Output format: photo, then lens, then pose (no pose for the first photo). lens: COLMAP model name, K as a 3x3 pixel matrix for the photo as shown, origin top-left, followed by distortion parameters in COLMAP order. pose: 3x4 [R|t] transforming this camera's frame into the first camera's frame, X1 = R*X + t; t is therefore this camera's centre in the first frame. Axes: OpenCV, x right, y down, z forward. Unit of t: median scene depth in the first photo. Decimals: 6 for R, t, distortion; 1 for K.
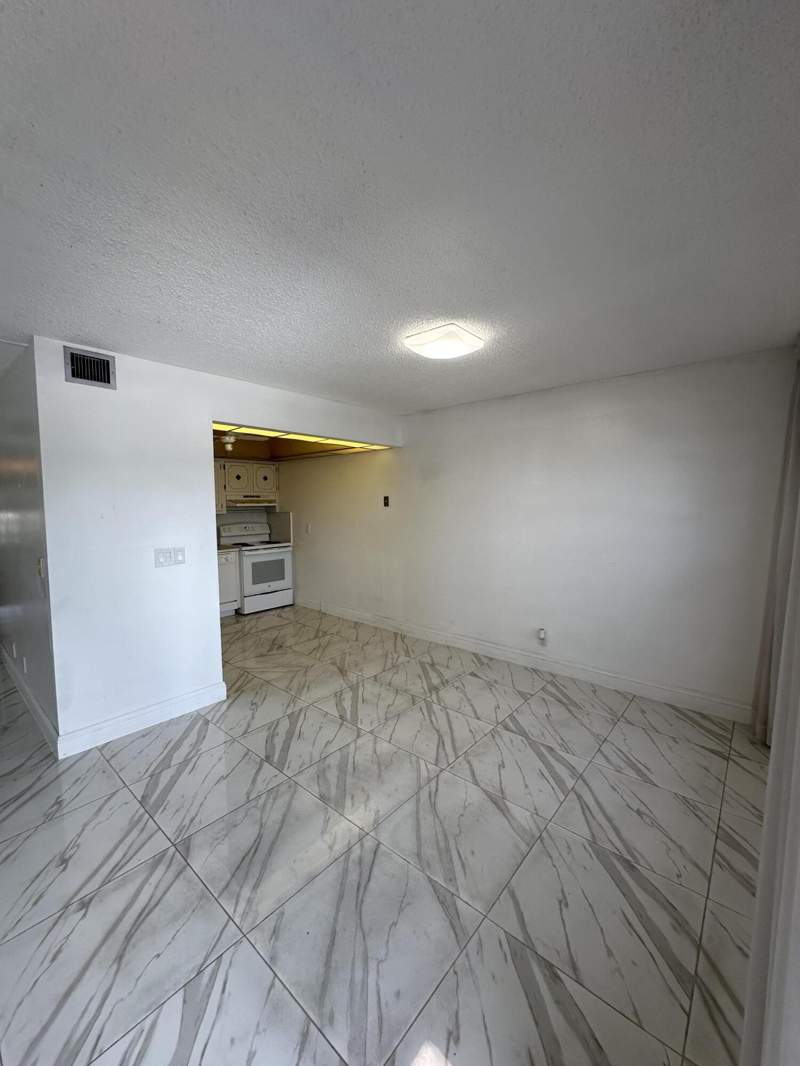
lens RADIAL K [[430.5, 0, 403.1], [0, 430.5, 534.7], [0, 0, 1]] dist [0.000747, -0.000333]
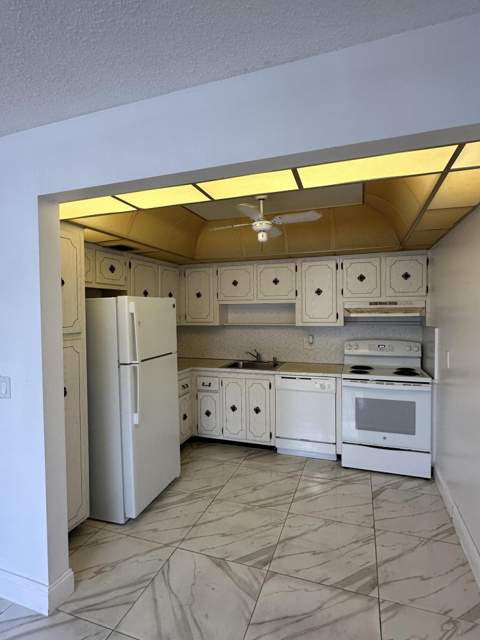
lens RADIAL K [[336.4, 0, 242.1], [0, 336.4, 322.3], [0, 0, 1]] dist [-0.017604, -0.000272]
pose [[0.353648, 0.041391, -0.934462, 0.085136], [-0.061923, 0.997865, 0.020764, -0.055236], [0.933326, 0.050522, 0.355456, 0.598749]]
